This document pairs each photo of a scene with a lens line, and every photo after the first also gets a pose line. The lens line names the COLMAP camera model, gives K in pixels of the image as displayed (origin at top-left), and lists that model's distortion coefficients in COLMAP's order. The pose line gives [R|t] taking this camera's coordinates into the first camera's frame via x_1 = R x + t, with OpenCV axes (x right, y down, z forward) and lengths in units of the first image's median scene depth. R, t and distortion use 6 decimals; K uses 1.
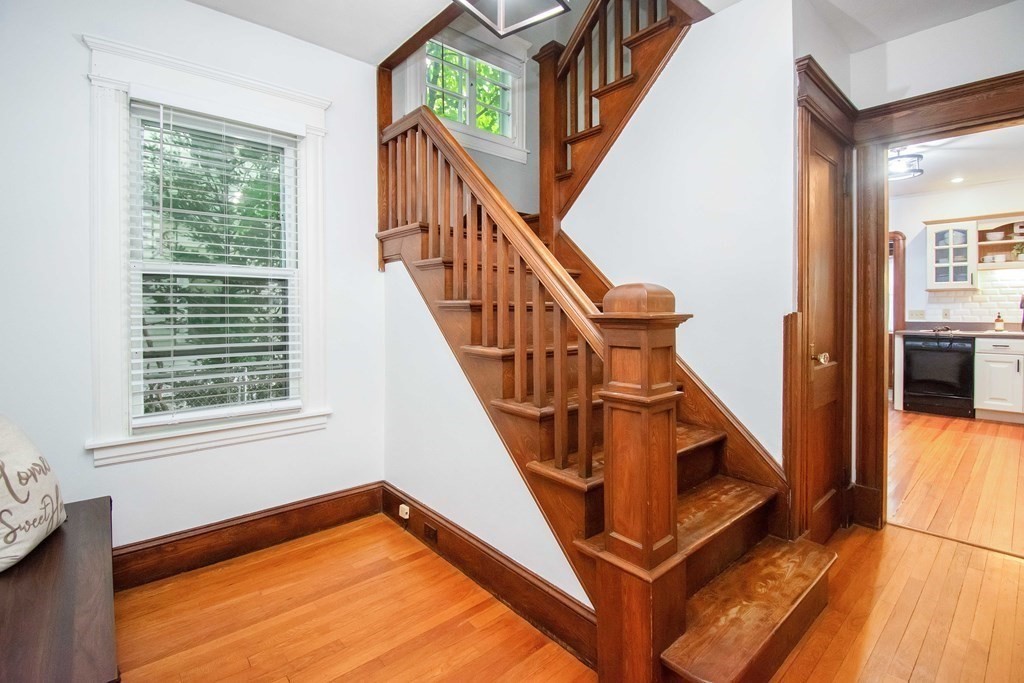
lens RADIAL K [[459.9, 0, 515.2], [0, 459.9, 308.0], [0, 0, 1]] dist [0.000419, -0.018785]
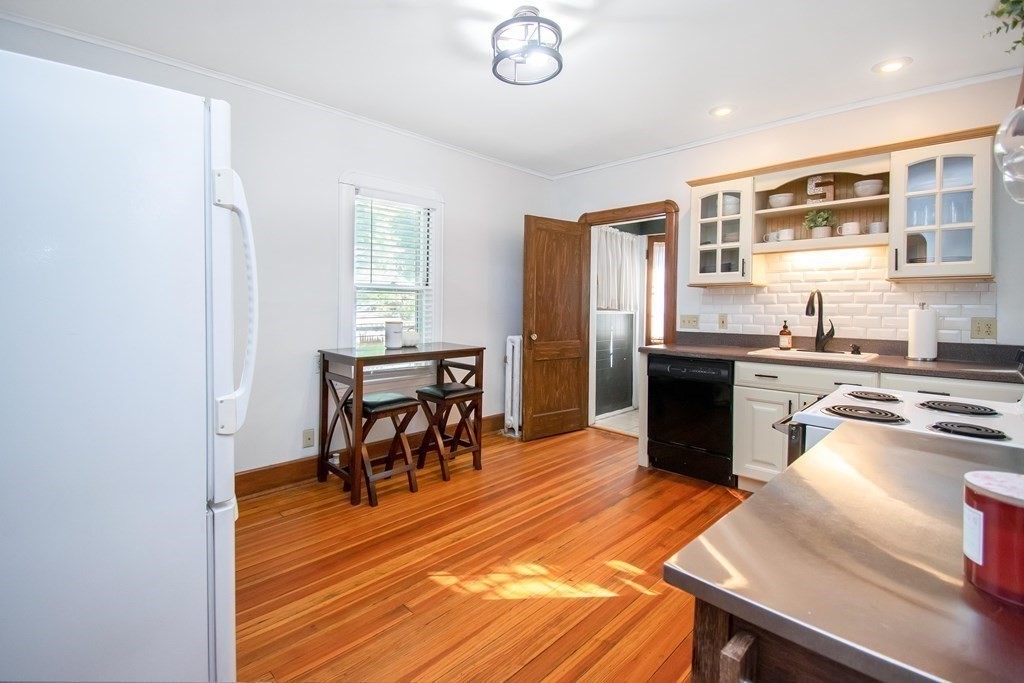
lens RADIAL K [[467.2, 0, 508.5], [0, 467.2, 314.6], [0, 0, 1]] dist [-0.000200, -0.000400]
pose [[0.996961, 0.004990, 0.077741, 0.626370], [-0.006317, 0.999838, 0.016833, -0.007089], [-0.077644, -0.017273, 0.996831, 0.360601]]
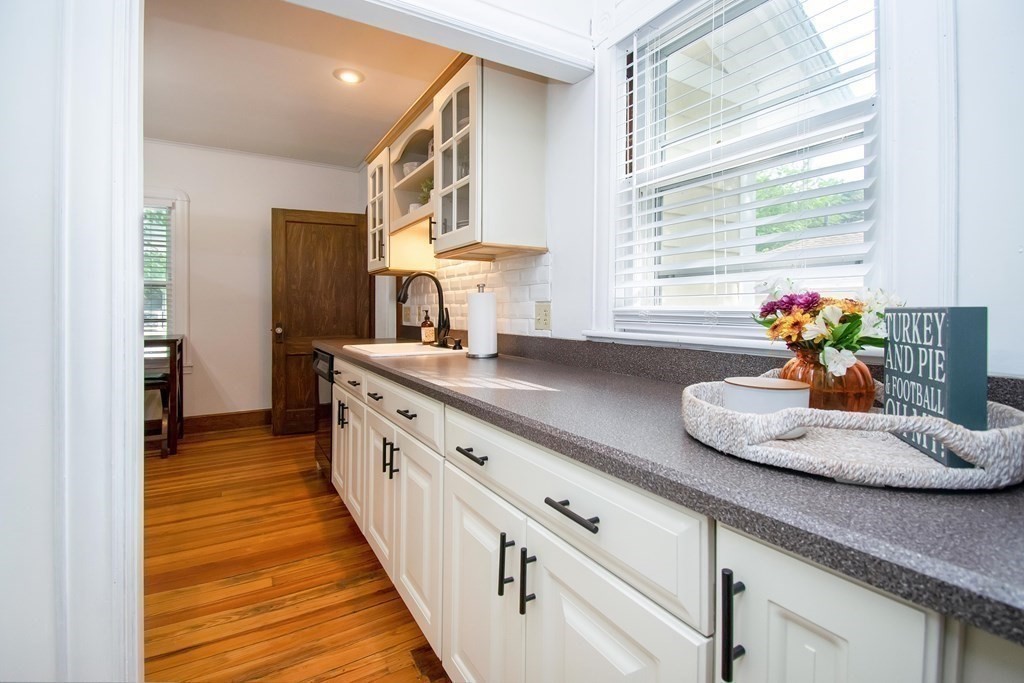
lens RADIAL K [[459.9, 0, 515.2], [0, 459.9, 308.0], [0, 0, 1]] dist [0.000419, -0.018785]
pose [[0.987199, -0.000144, -0.159495, 1.275909], [-0.000229, 0.999997, -0.002326, 0.008845], [0.159494, 0.002332, 0.987196, 0.454347]]
